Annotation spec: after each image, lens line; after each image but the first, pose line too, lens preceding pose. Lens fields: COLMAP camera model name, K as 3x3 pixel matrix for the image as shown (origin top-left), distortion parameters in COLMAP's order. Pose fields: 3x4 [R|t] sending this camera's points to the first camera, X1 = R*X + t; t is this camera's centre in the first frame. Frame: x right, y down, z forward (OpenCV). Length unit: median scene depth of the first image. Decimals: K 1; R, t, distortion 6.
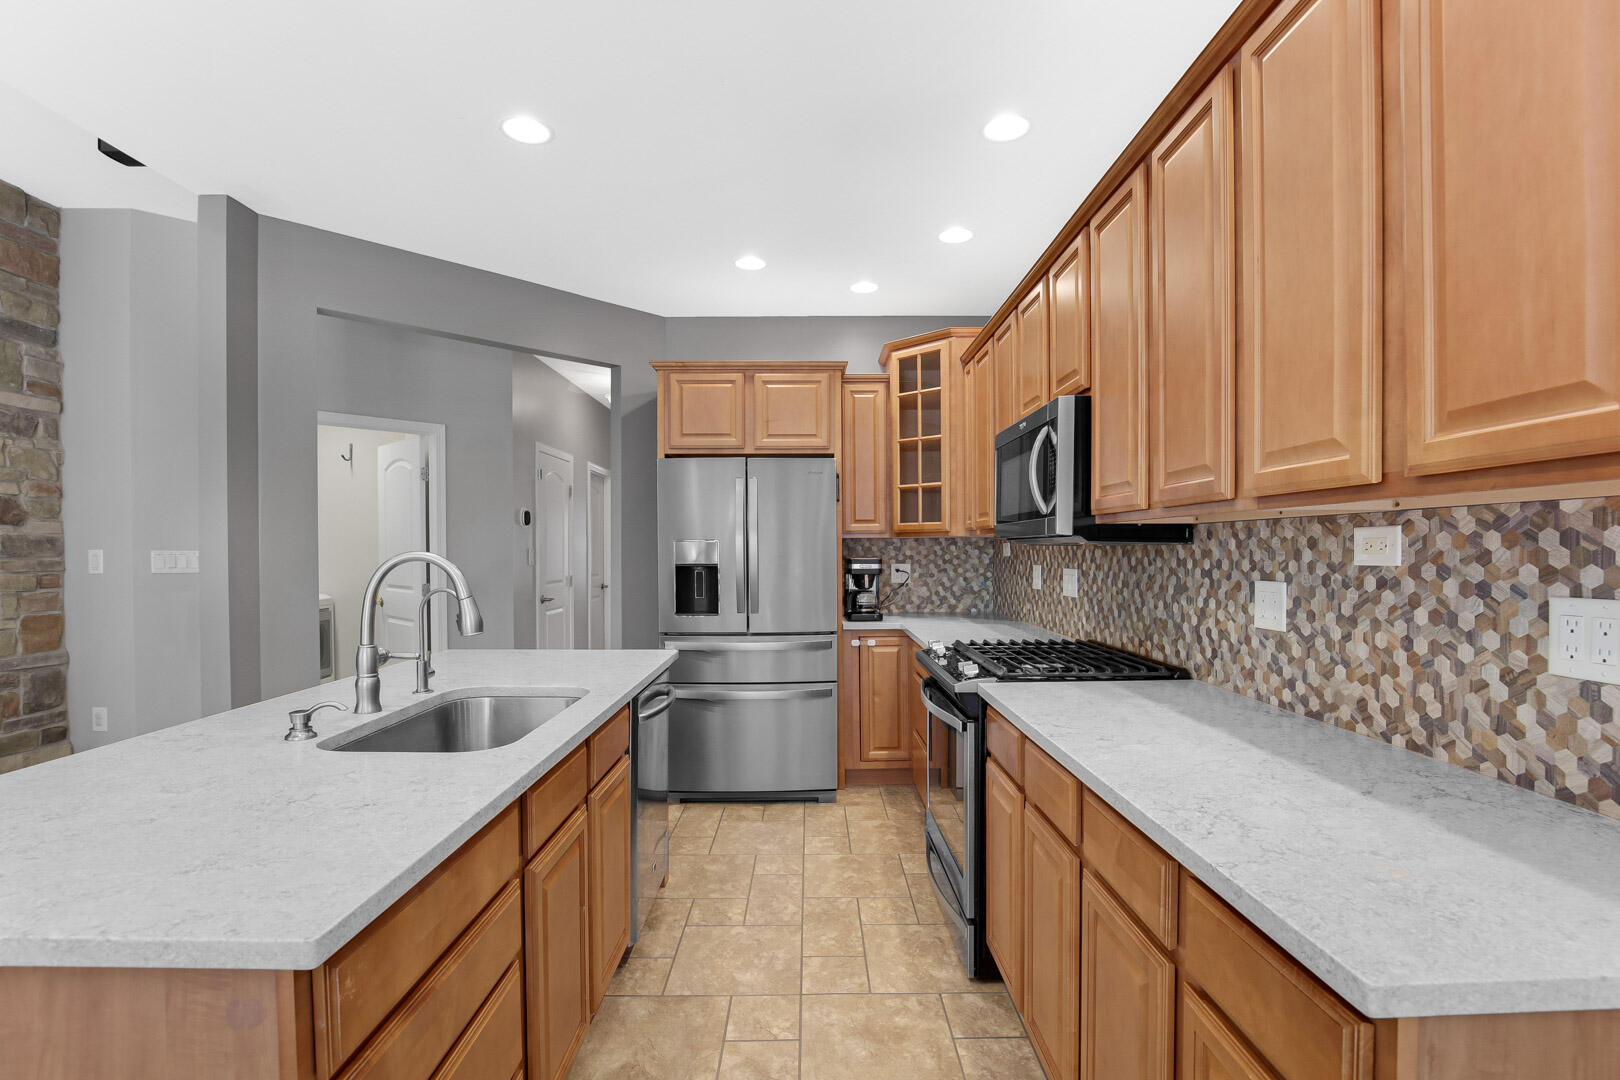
lens RADIAL K [[741.8, 0, 821.0], [0, 741.8, 563.4], [0, 0, 1]] dist [-0.029433, 0.003932]
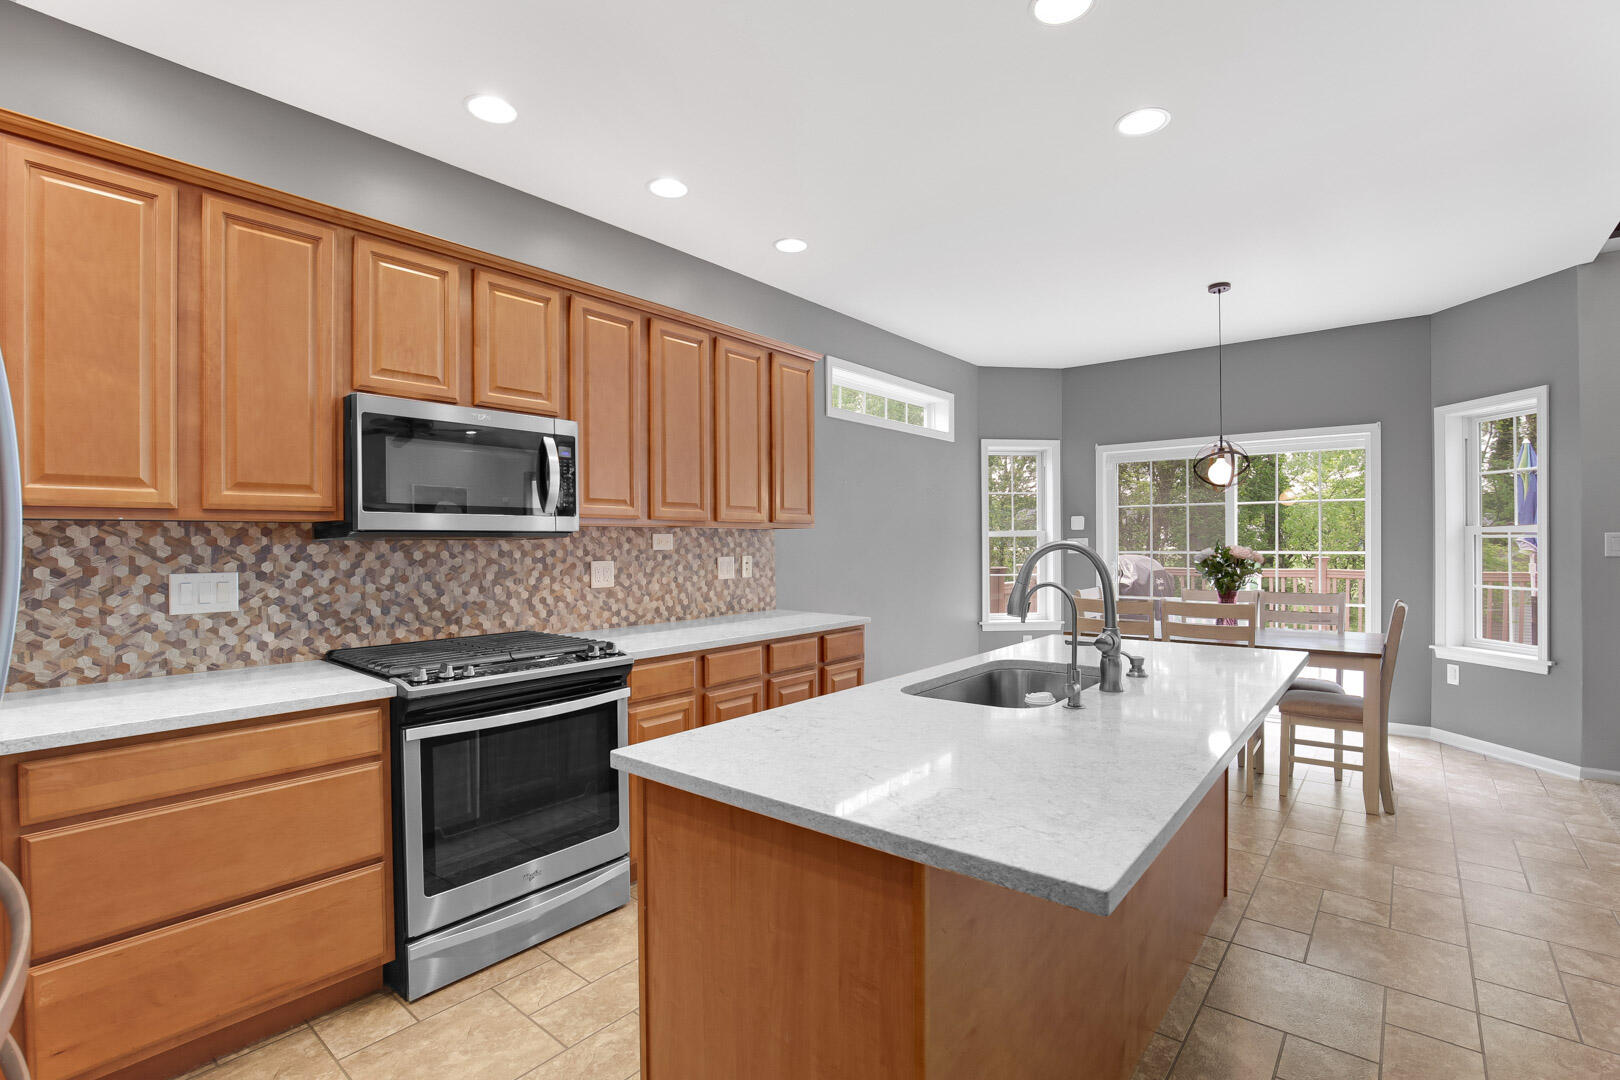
lens RADIAL K [[741.8, 0, 813.5], [0, 741.8, 546.4], [0, 0, 1]] dist [-0.029433, 0.003932]
pose [[-0.760429, 0.001141, 0.649421, -0.886606], [0.017834, 0.999658, 0.019126, -0.033860], [-0.649177, 0.026126, -0.760189, 1.871186]]
